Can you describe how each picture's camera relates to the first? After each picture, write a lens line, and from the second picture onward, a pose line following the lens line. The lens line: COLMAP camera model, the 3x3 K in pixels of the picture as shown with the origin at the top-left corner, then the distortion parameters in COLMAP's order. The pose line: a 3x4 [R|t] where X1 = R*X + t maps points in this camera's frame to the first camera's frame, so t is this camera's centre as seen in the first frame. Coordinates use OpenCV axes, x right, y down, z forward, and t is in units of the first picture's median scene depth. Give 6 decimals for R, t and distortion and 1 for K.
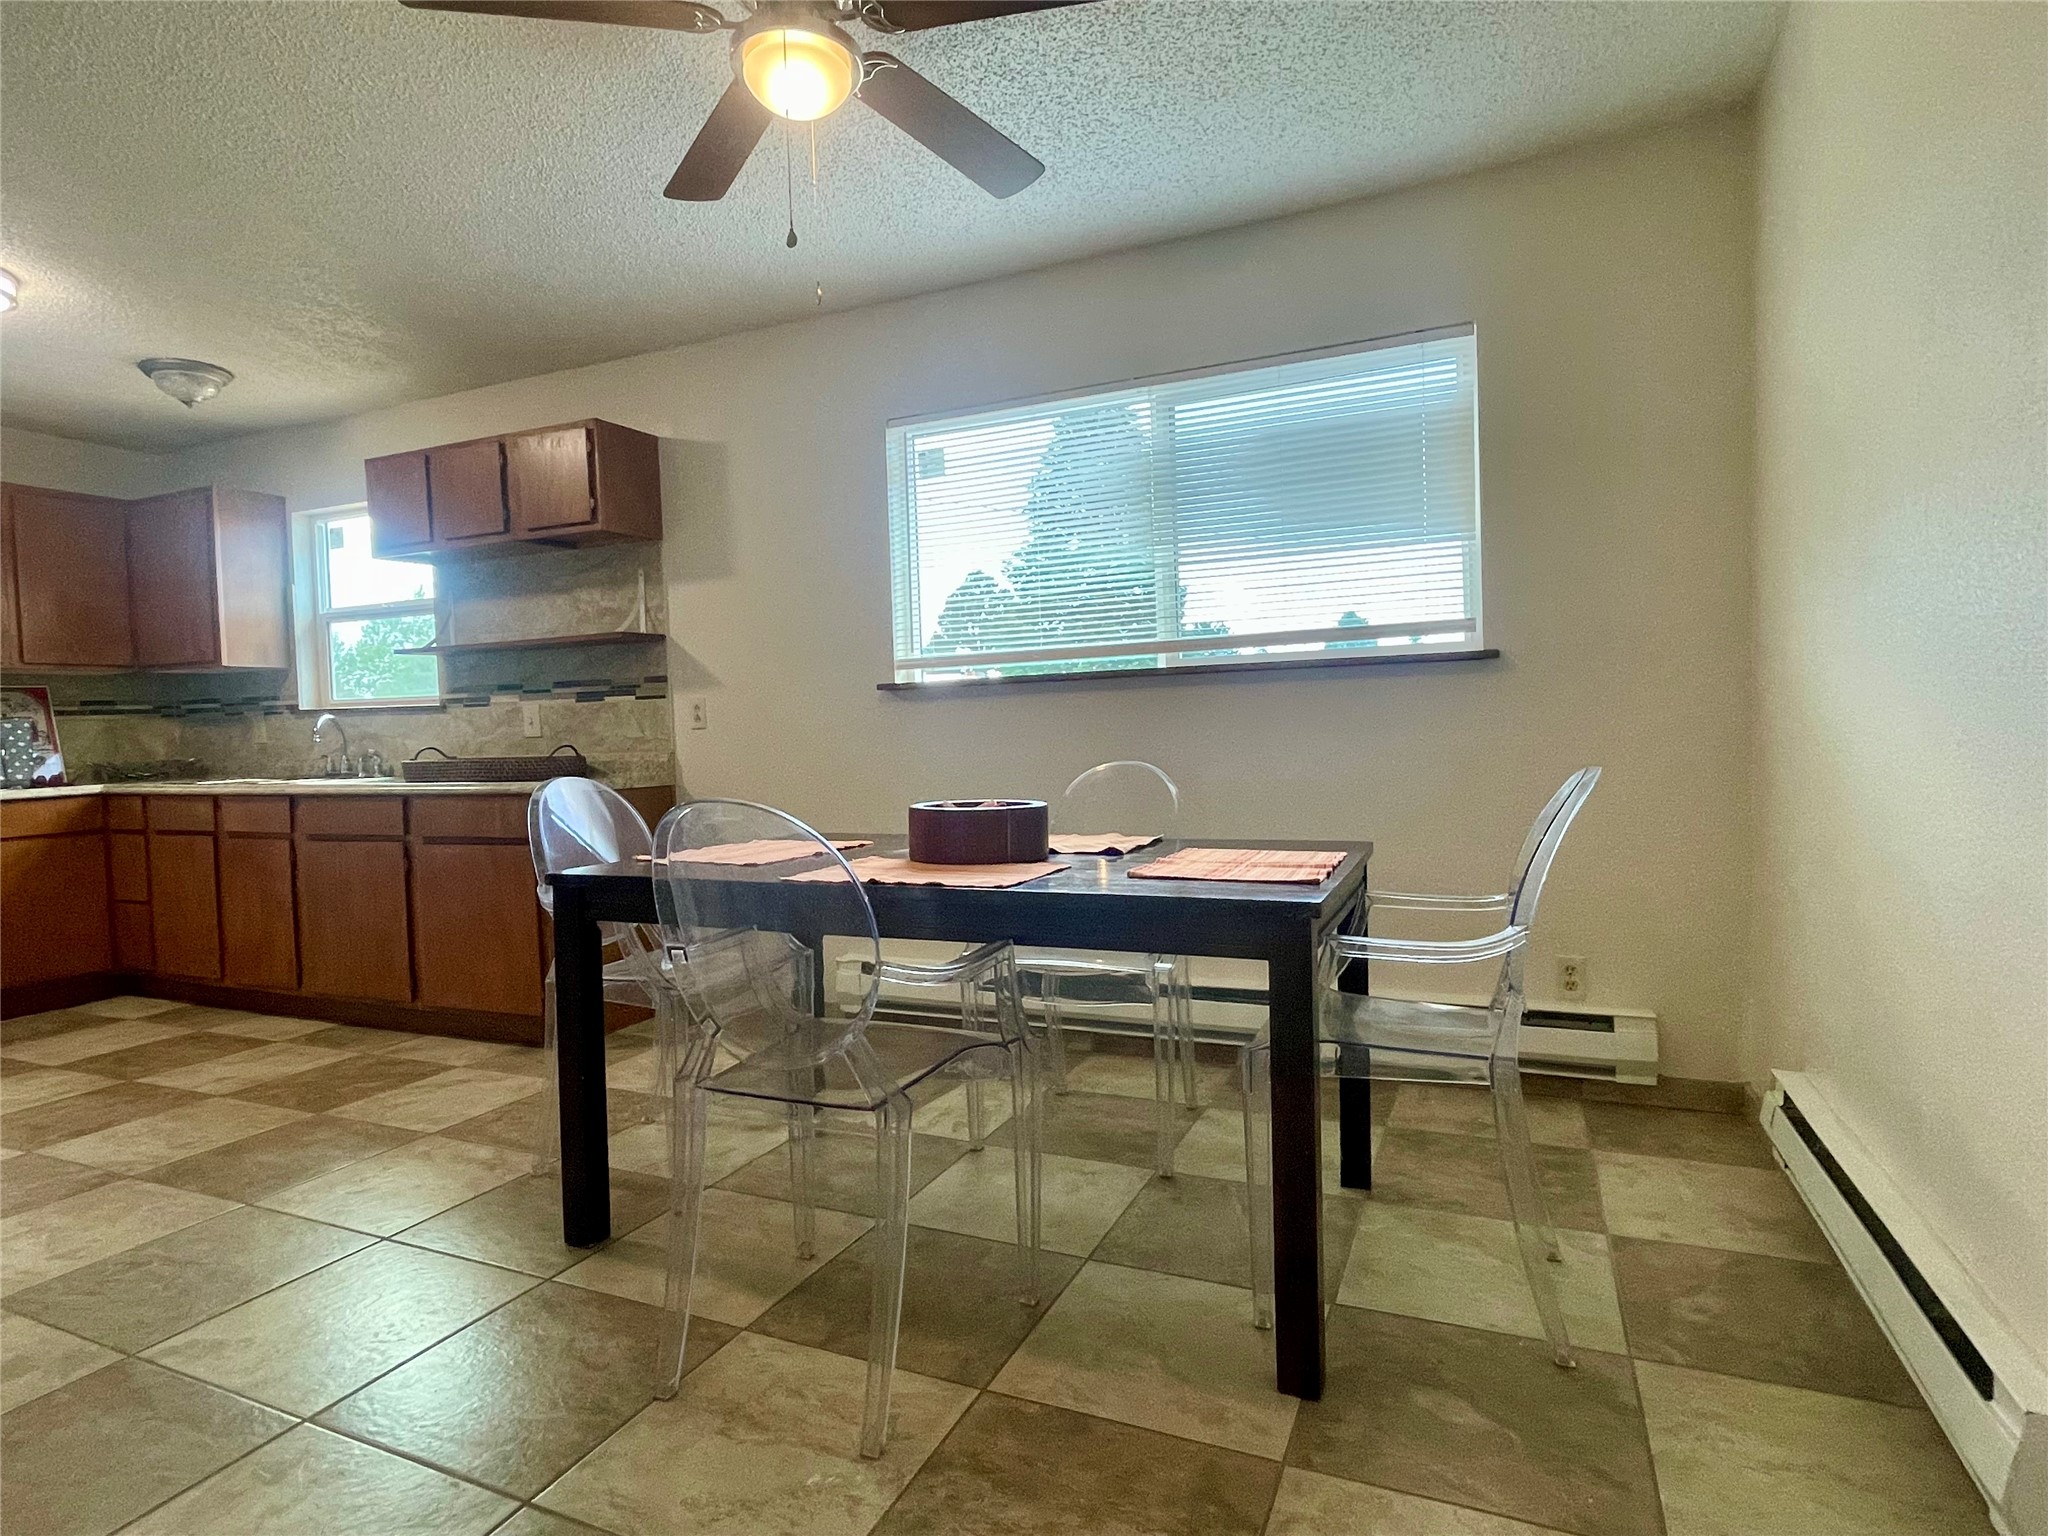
lens RADIAL K [[1087.2, 0, 1024.0], [0, 1087.2, 768.0], [0, 0, 1]] dist [0.000225, 0.000020]
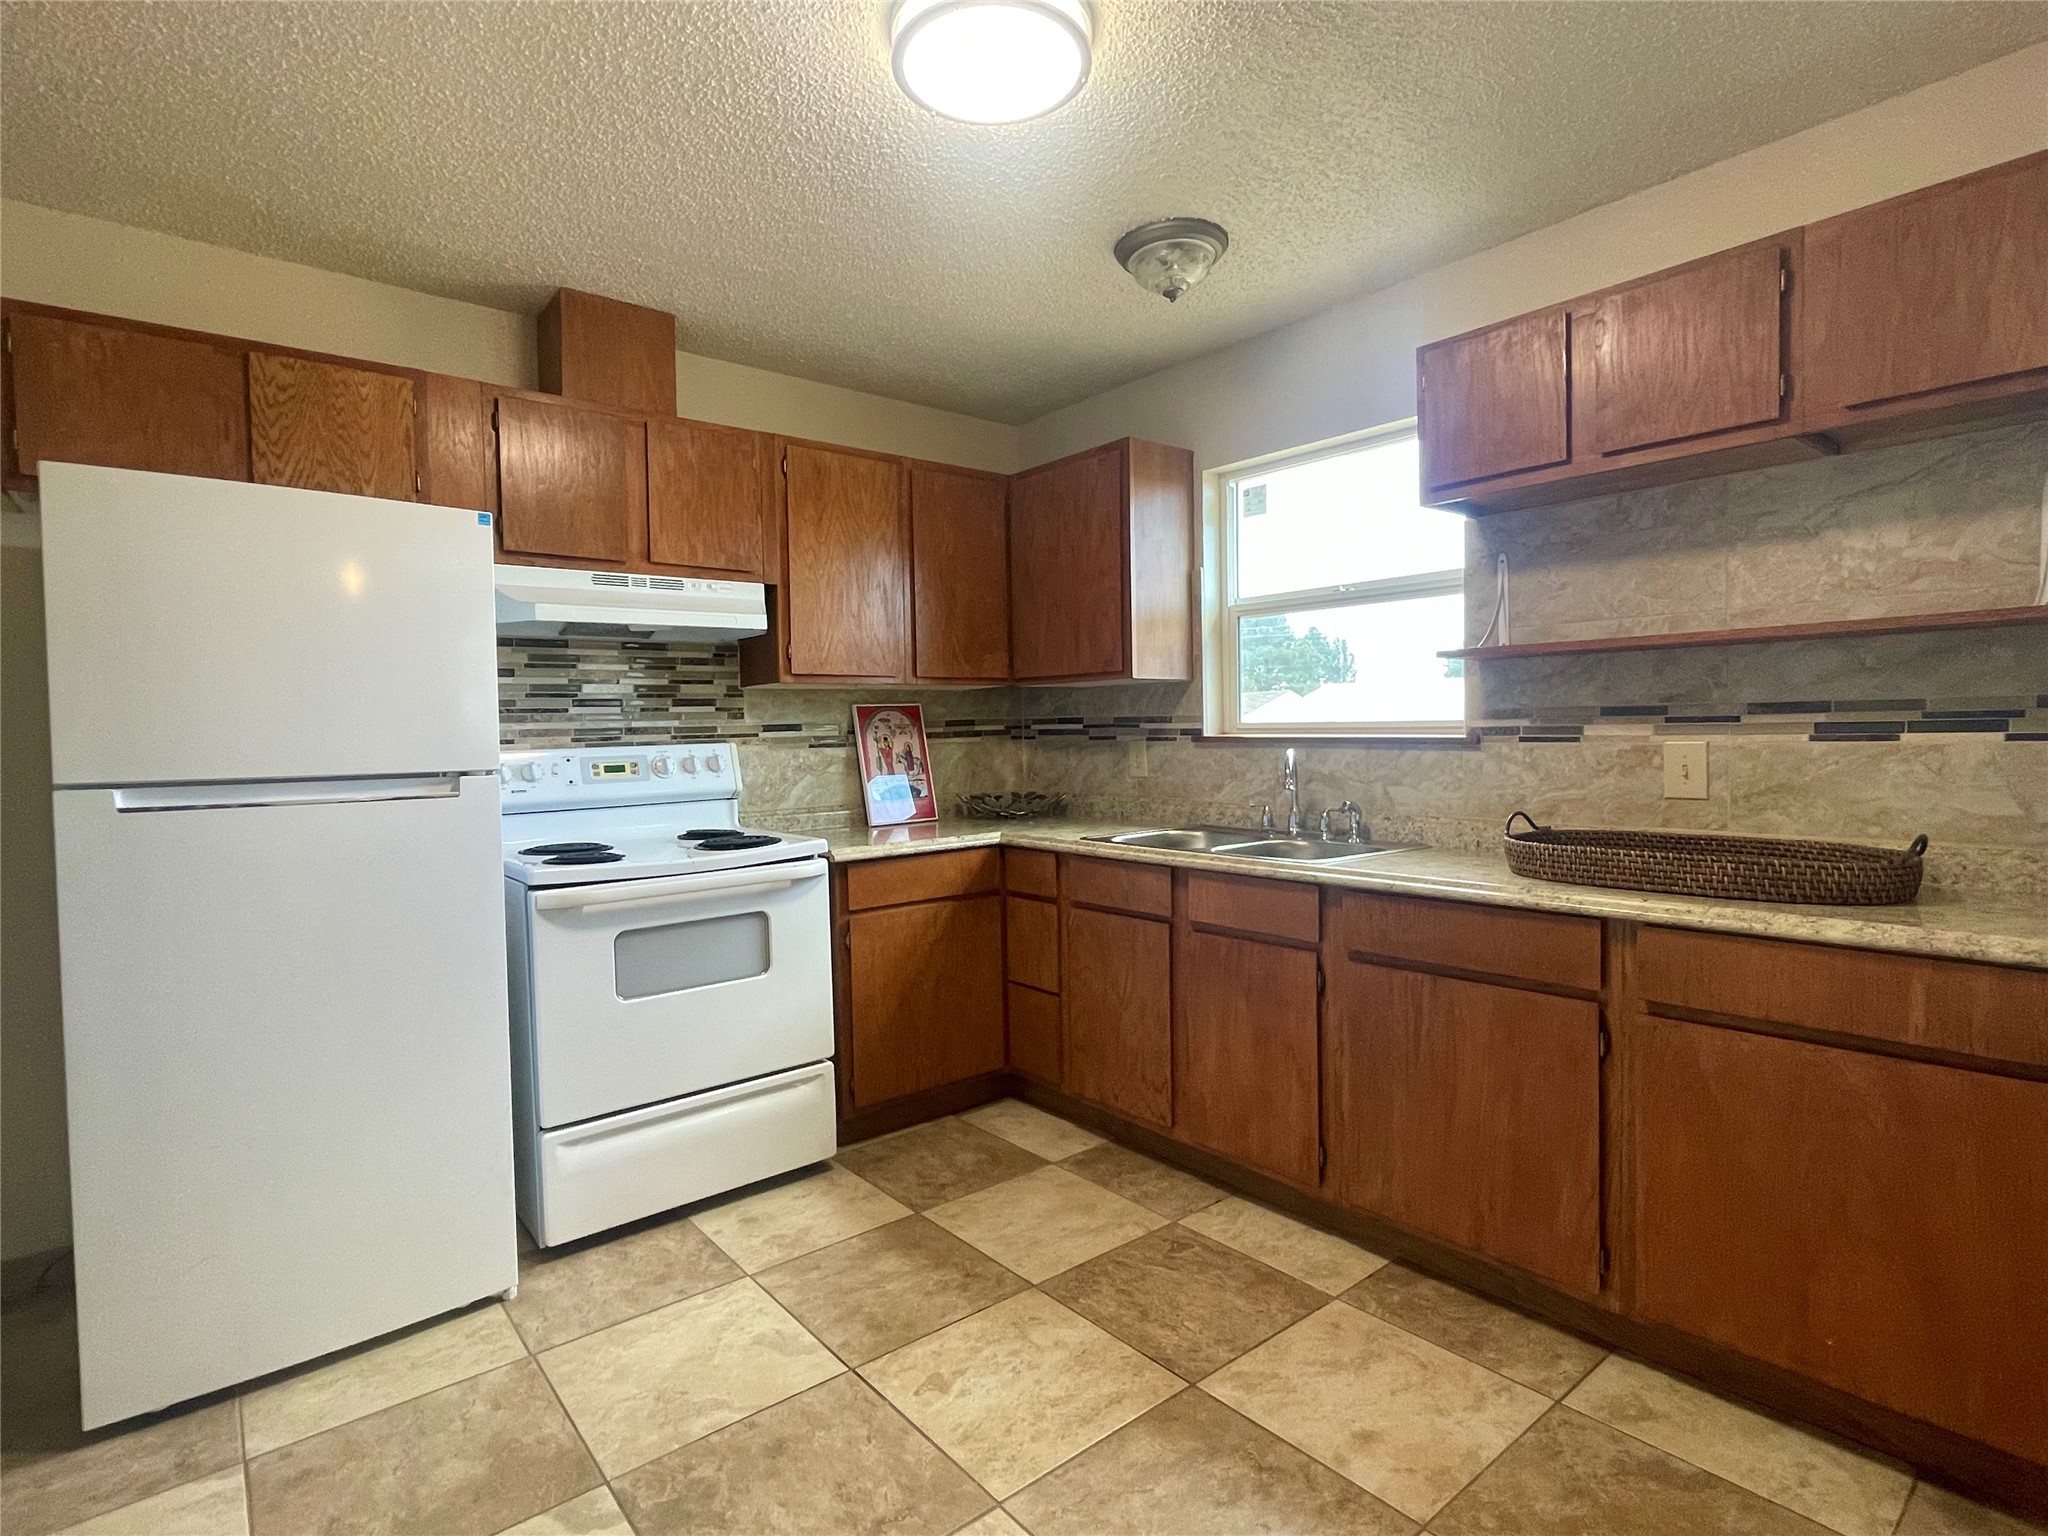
lens RADIAL K [[1017.8, 0, 1024.0], [0, 1017.8, 768.0], [0, 0, 1]] dist [0.001525, 0.000292]
pose [[0.895002, 0.029395, -0.445092, -0.507727], [-0.026227, 0.999568, 0.013276, -0.041185], [0.445289, -0.000209, 0.895387, 0.351228]]
